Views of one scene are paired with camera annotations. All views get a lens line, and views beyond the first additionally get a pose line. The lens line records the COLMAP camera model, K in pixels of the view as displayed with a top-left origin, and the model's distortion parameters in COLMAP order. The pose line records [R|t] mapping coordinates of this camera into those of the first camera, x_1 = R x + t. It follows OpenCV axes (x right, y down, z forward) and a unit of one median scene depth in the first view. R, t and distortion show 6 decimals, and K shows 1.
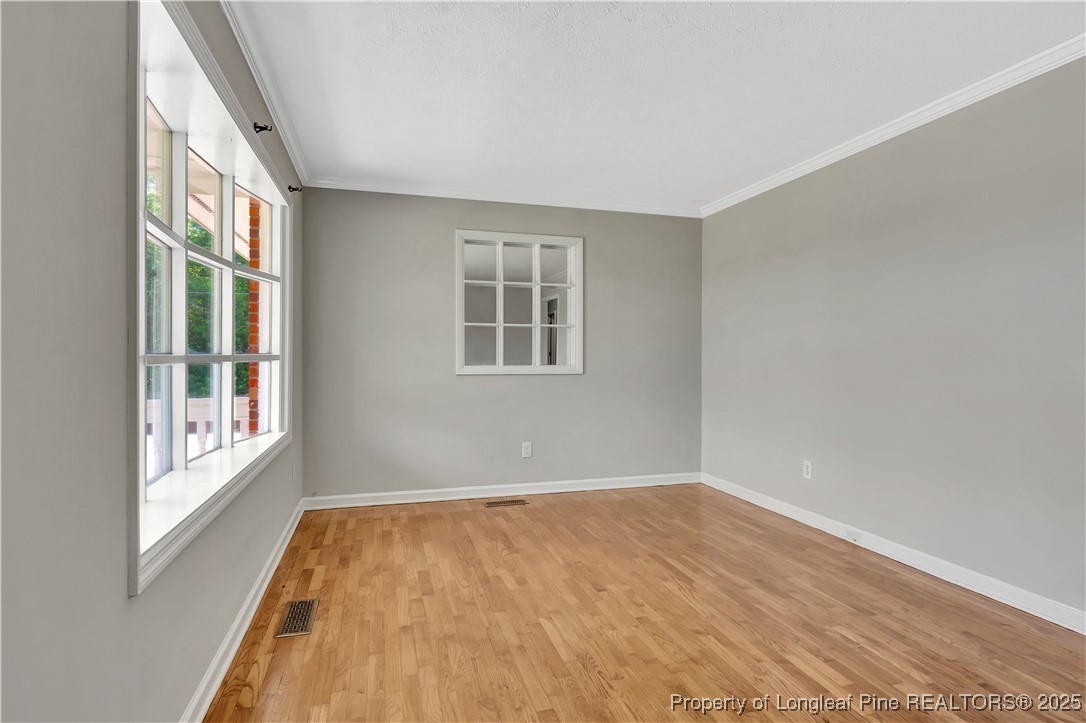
lens RADIAL K [[569.1, 0, 543.0], [0, 569.1, 361.5], [0, 0, 1]] dist [-0.000722, -0.000083]
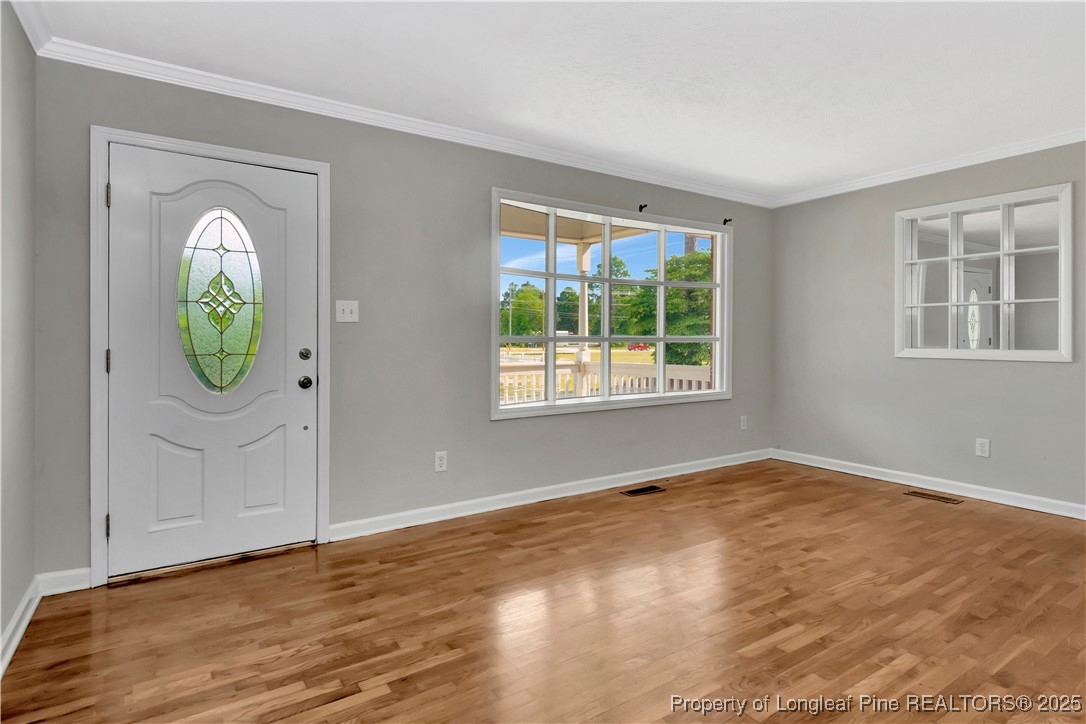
lens RADIAL K [[574.4, 0, 548.0], [0, 574.4, 332.0], [0, 0, 1]] dist [-0.001154, -0.000500]
pose [[0.301194, -0.008819, -0.953522, 0.971744], [-0.011102, 0.999857, -0.012755, -0.002002], [0.953498, 0.014428, 0.301053, 0.173536]]
